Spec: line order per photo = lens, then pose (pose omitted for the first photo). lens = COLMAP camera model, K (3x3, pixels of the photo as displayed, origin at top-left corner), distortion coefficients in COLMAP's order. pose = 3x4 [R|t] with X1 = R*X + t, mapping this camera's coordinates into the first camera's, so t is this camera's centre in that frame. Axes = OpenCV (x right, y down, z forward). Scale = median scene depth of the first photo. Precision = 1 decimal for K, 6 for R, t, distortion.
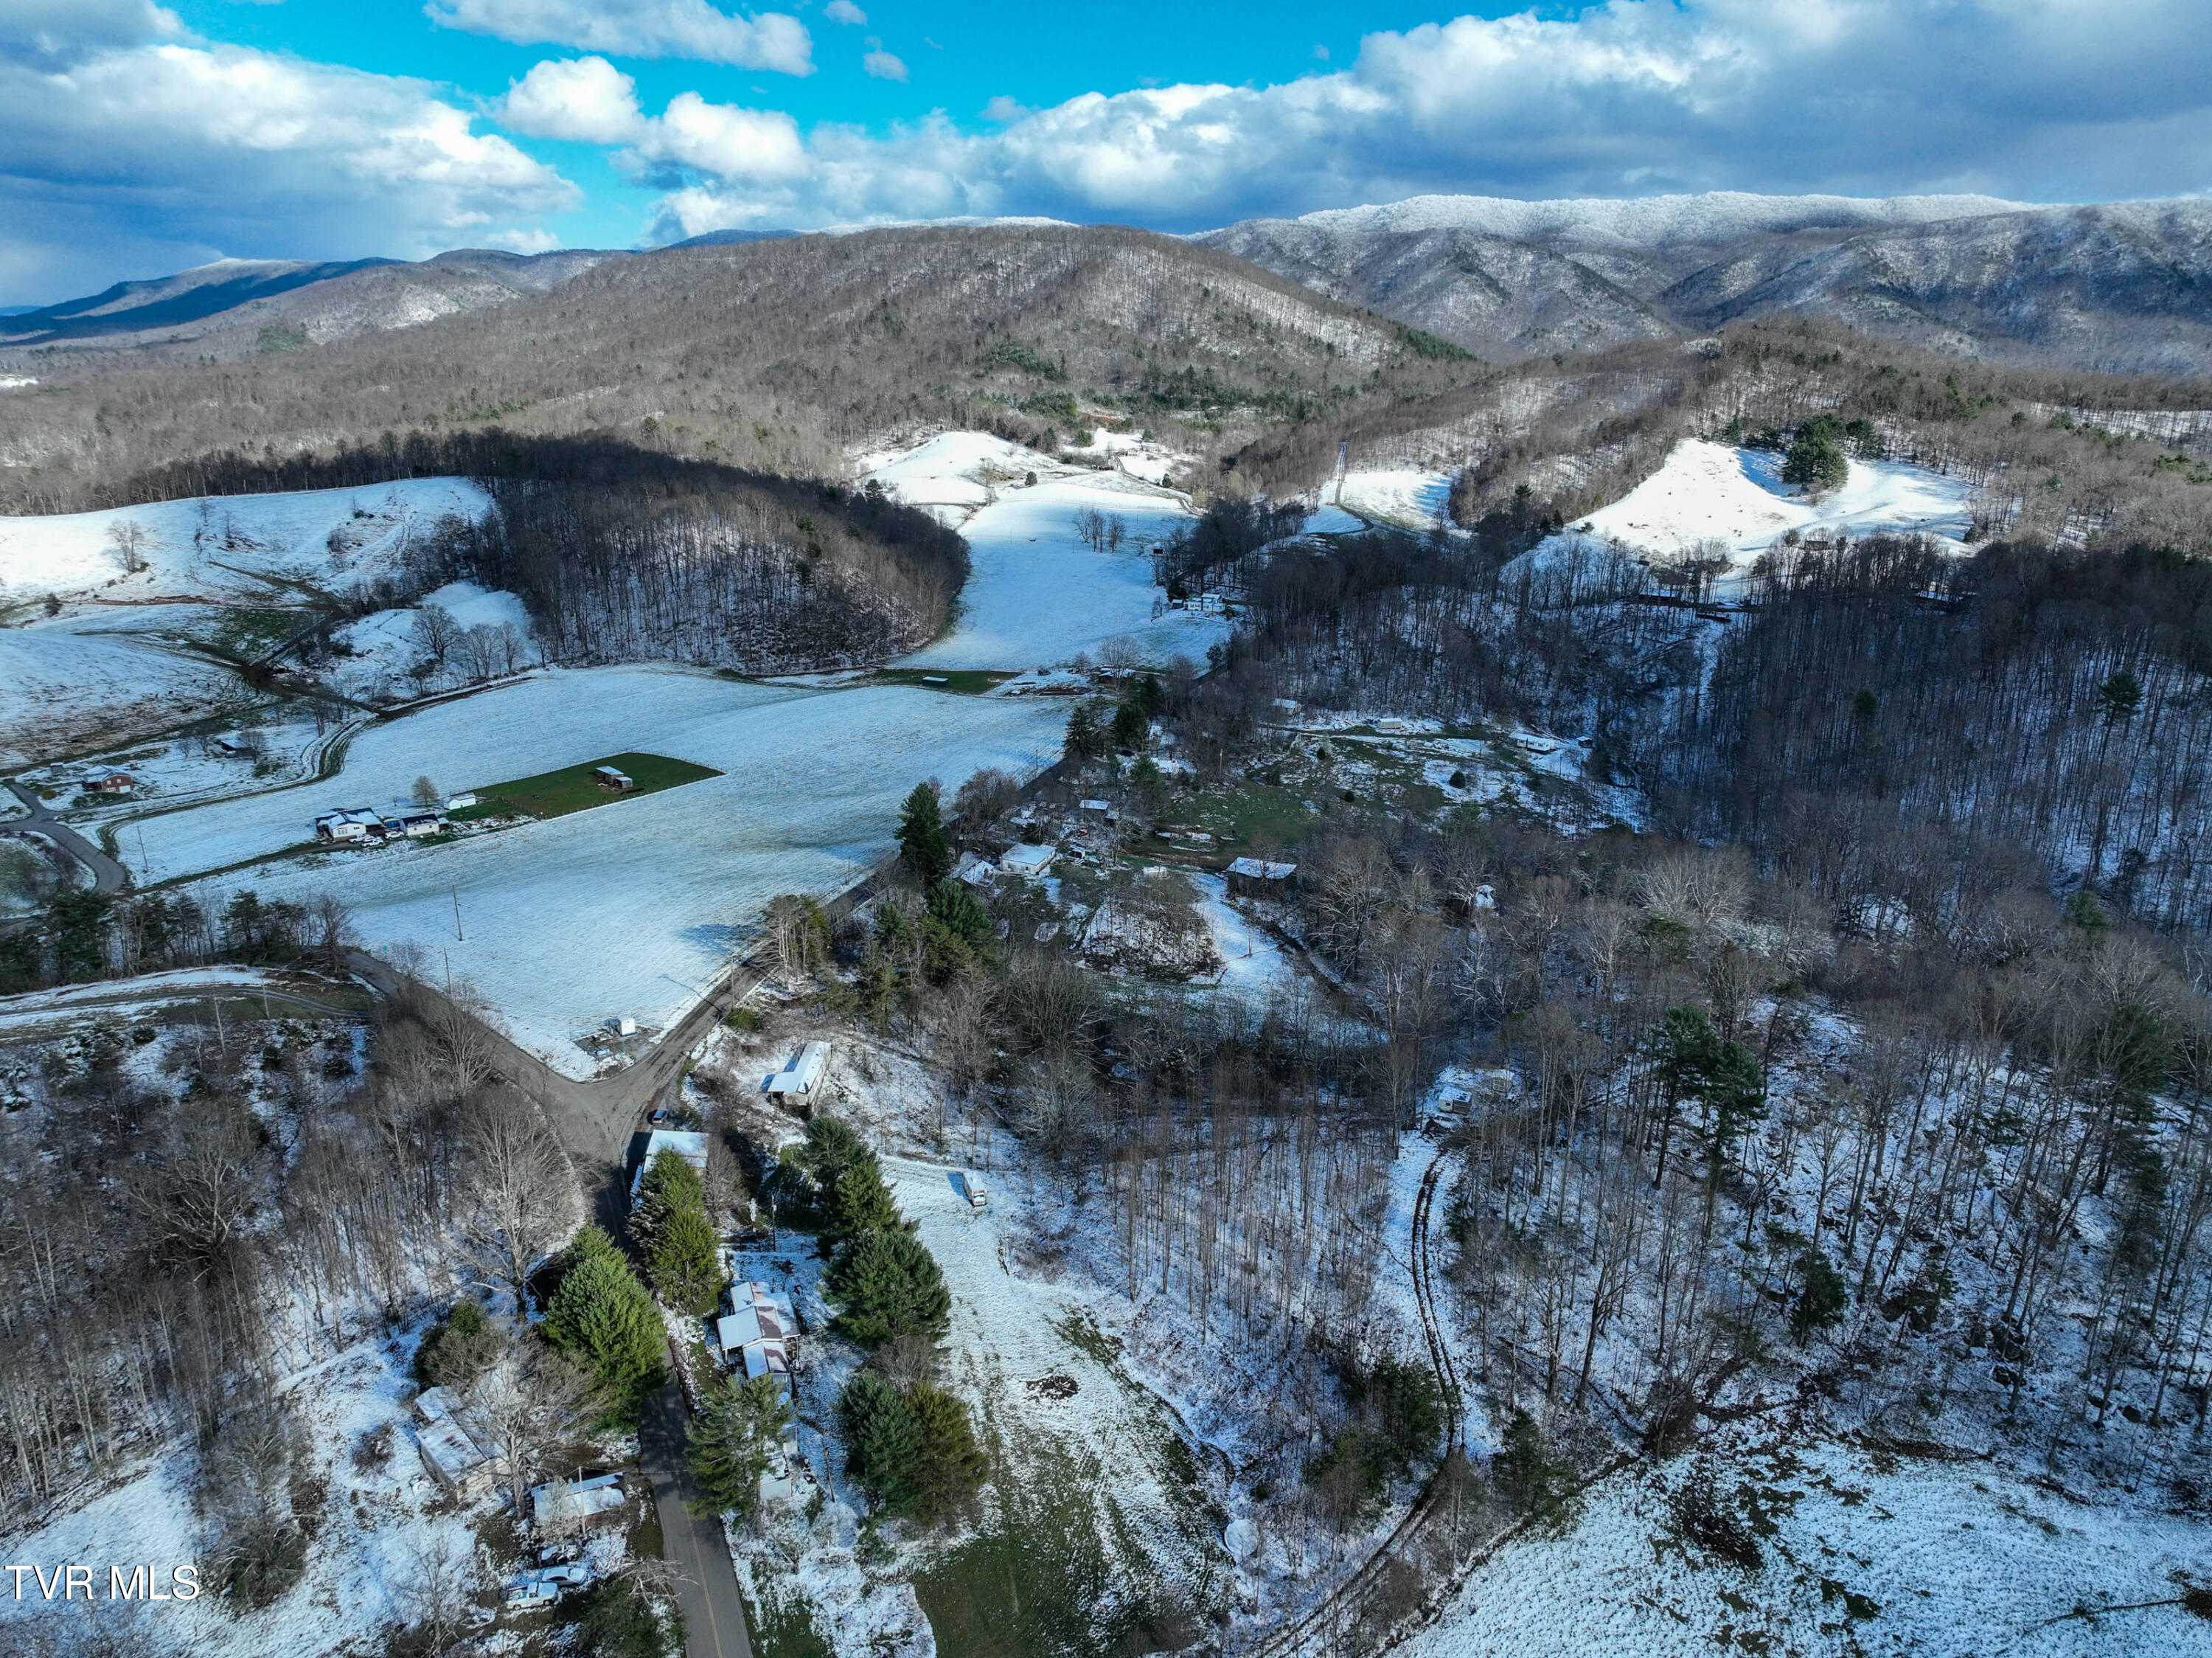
lens RADIAL K [[1552.7, 0, 1114.0], [0, 1552.7, 825.5], [0, 0, 1]] dist [0.000265, 0.017069]
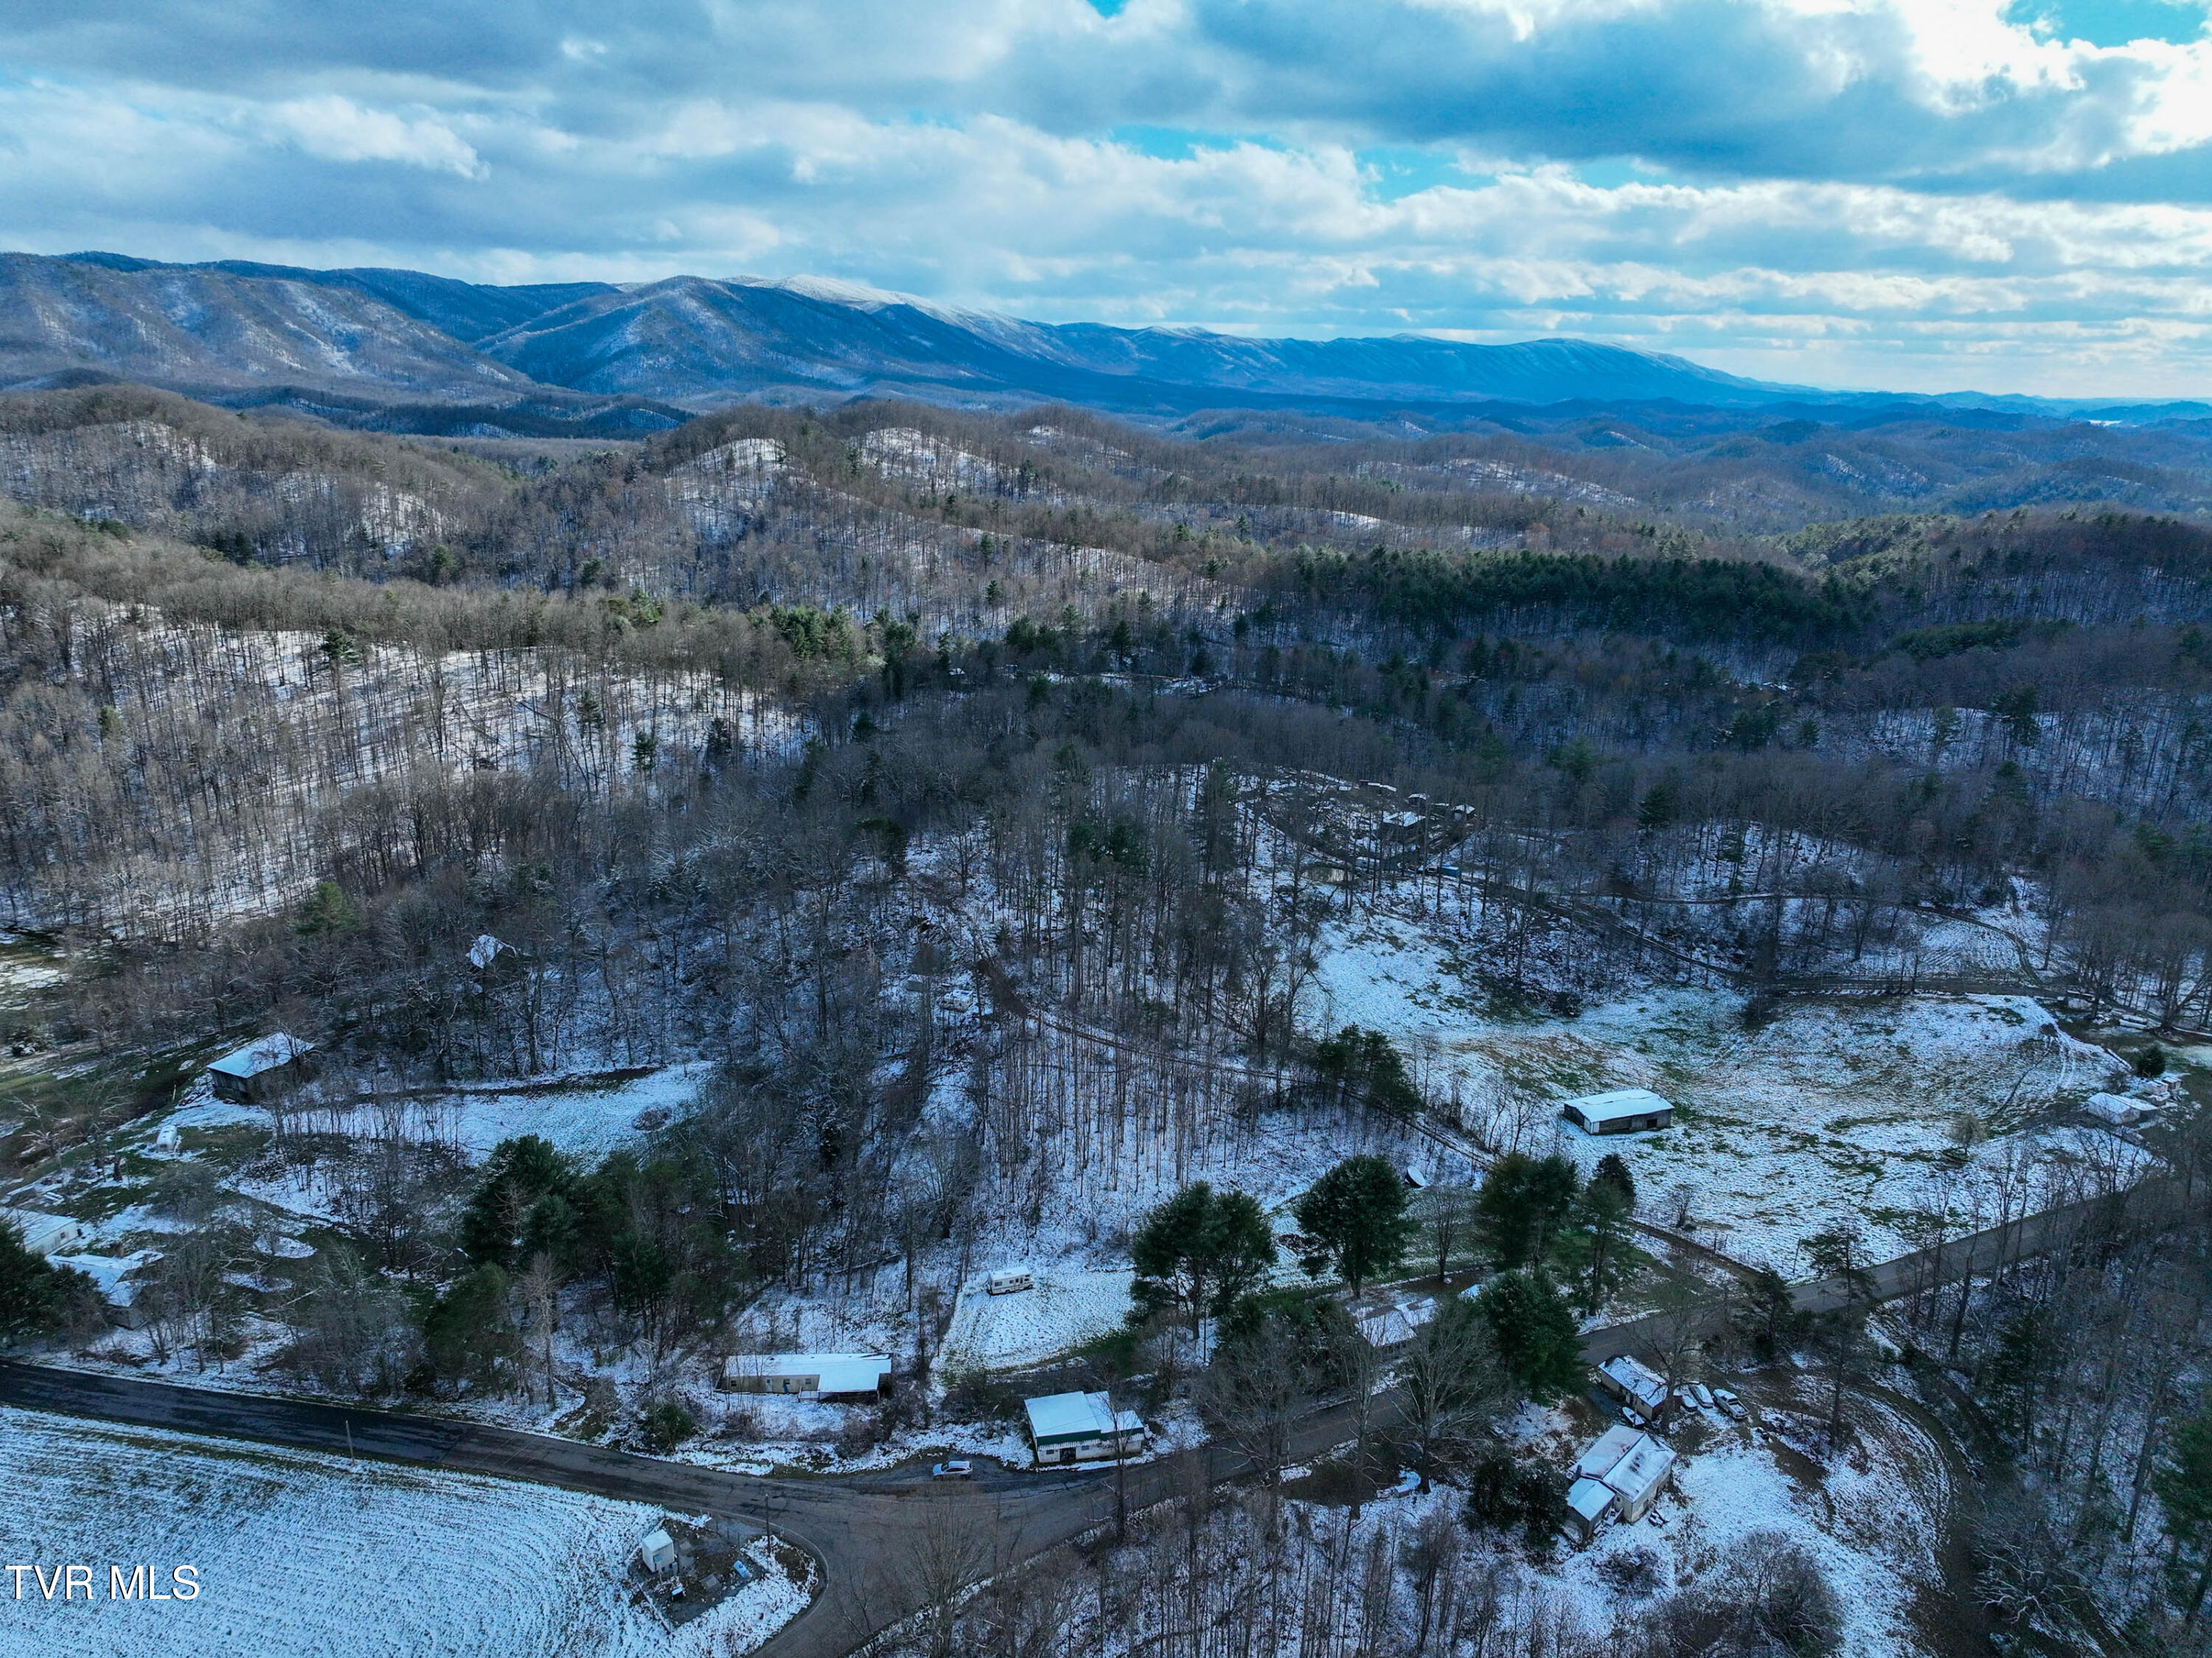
lens RADIAL K [[1552.7, 0, 1114.0], [0, 1552.7, 825.5], [0, 0, 1]] dist [0.000265, 0.017069]
pose [[-0.061806, -0.294390, 0.953685, -0.787525], [0.275270, 0.913425, 0.299802, -0.238099], [-0.959378, 0.281050, 0.024582, 0.751131]]
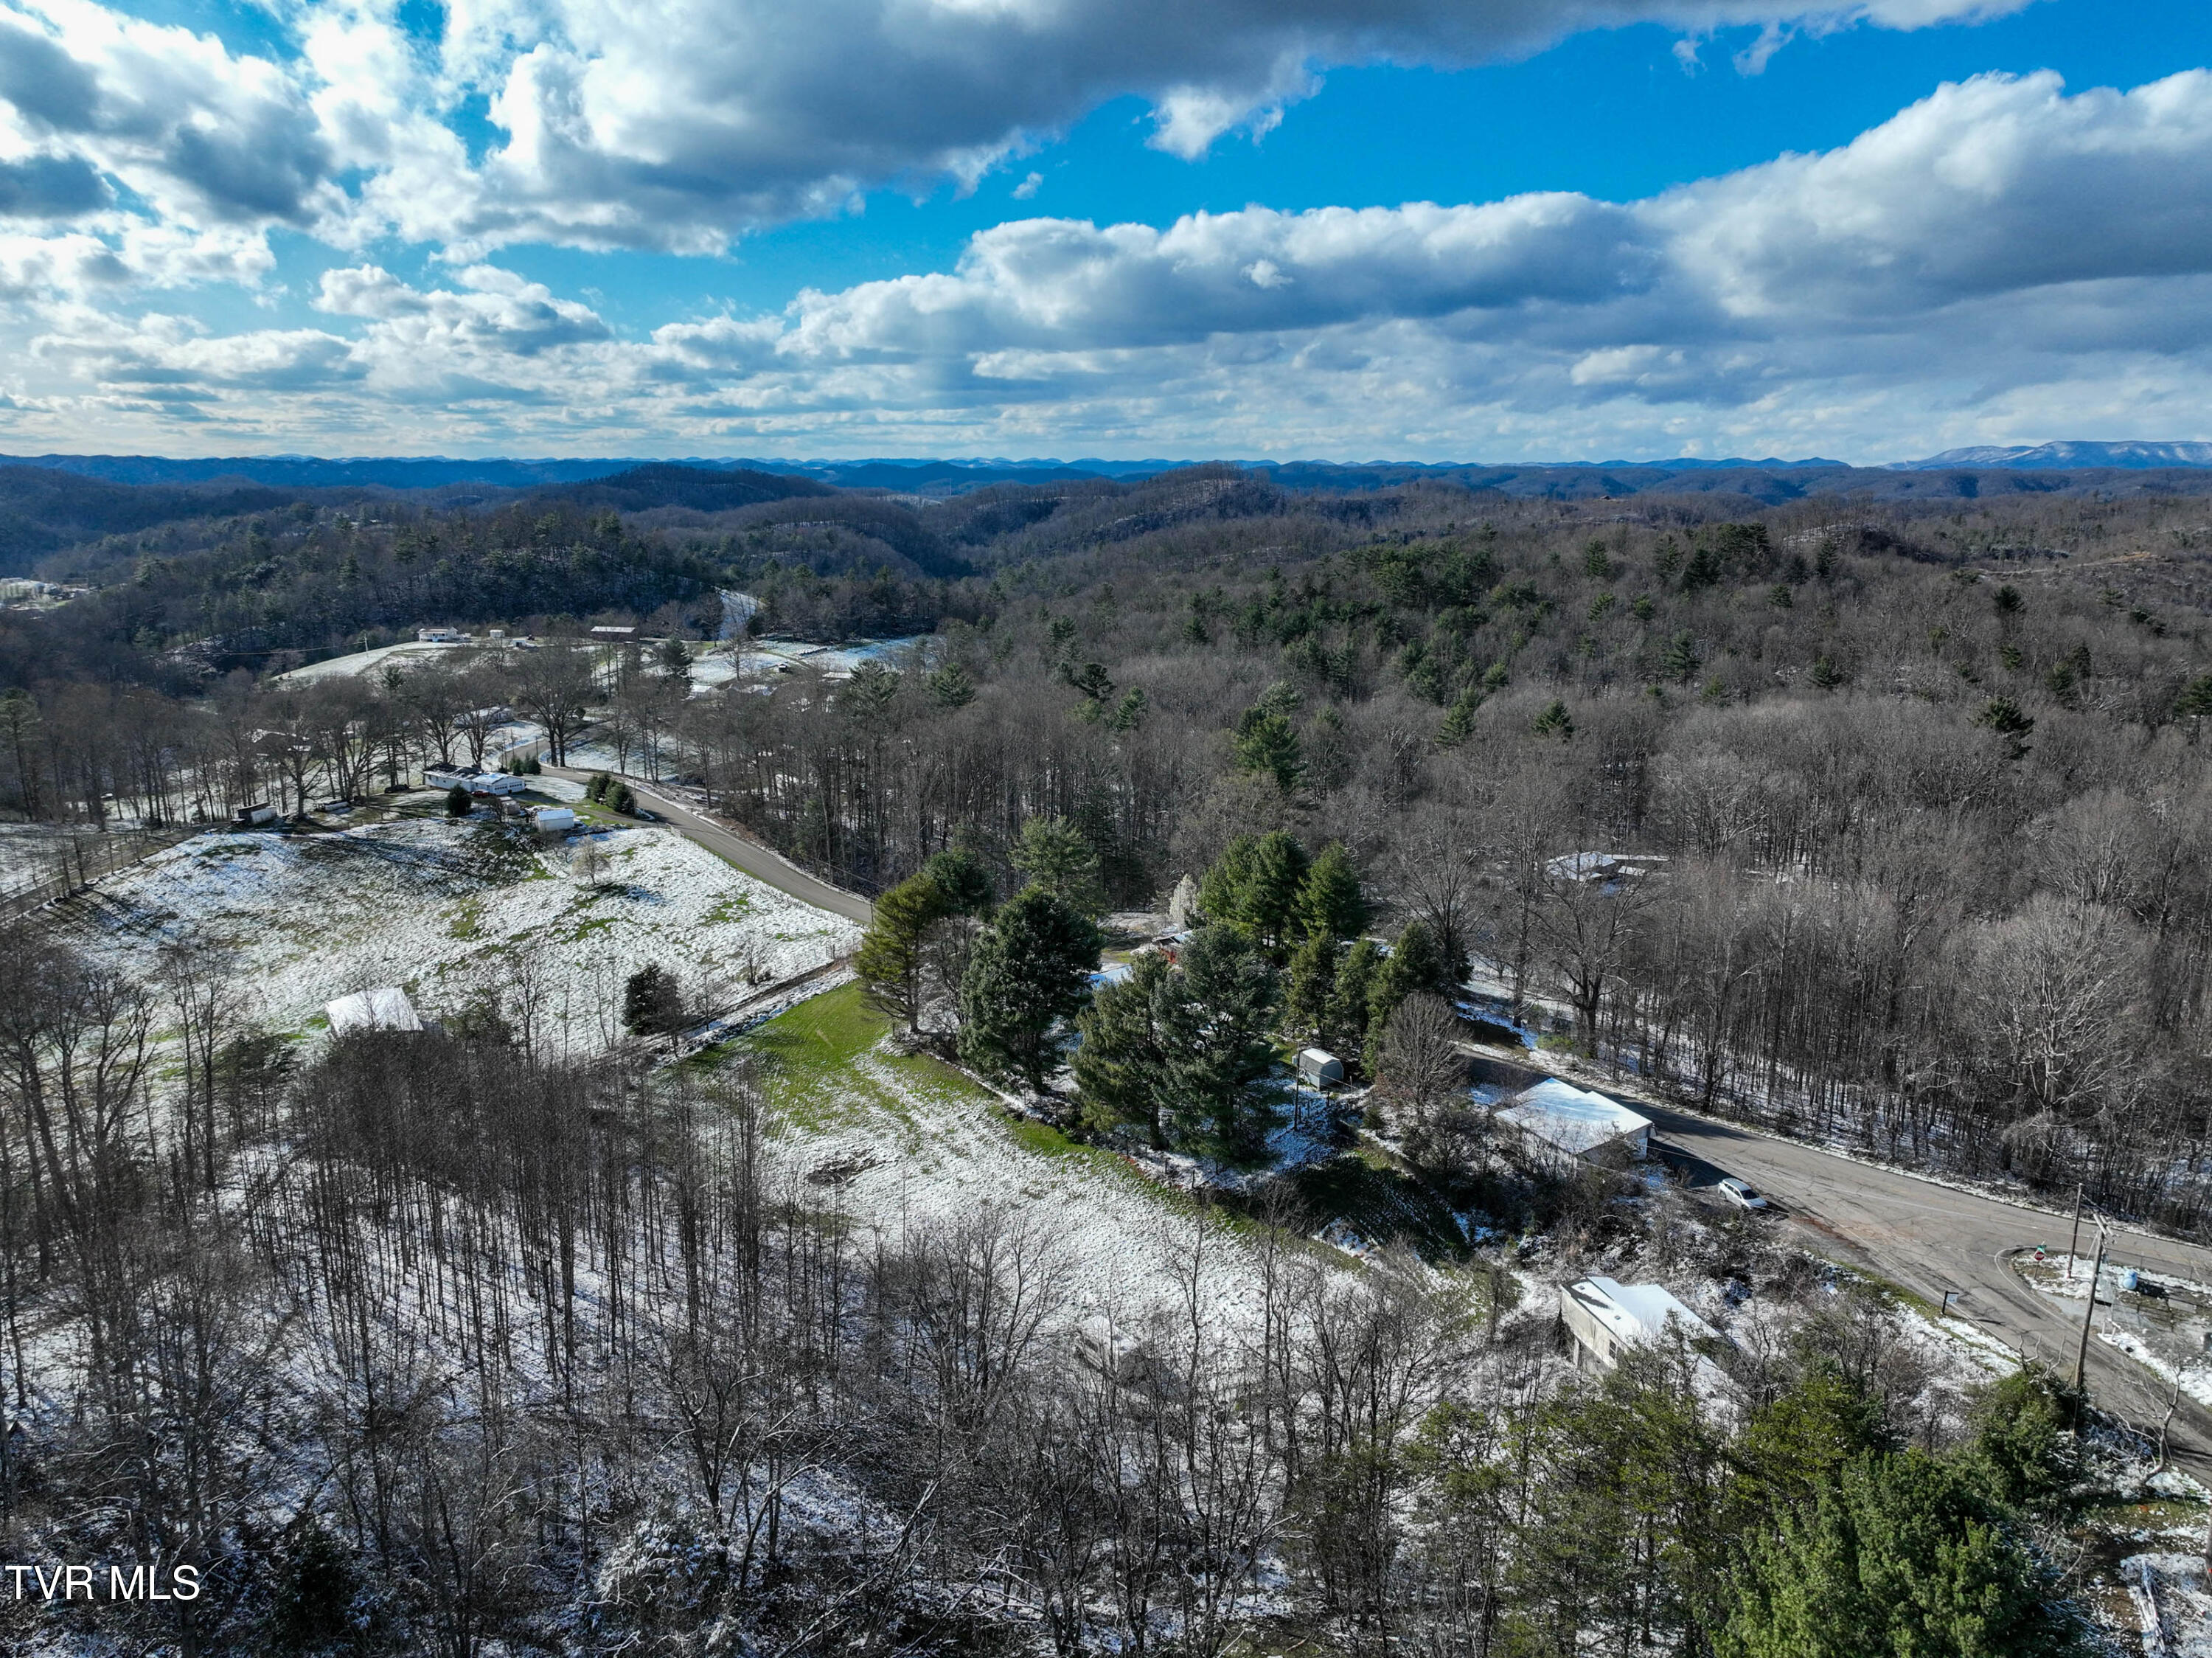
lens RADIAL K [[1551.2, 0, 1112.9], [0, 1551.2, 831.0], [0, 0, 1]] dist [0.000879, 0.016766]
pose [[-0.953450, 0.038125, -0.299130, 0.039847], [-0.114118, 0.872580, 0.474953, -0.115186], [0.279123, 0.486981, -0.827611, 1.170150]]
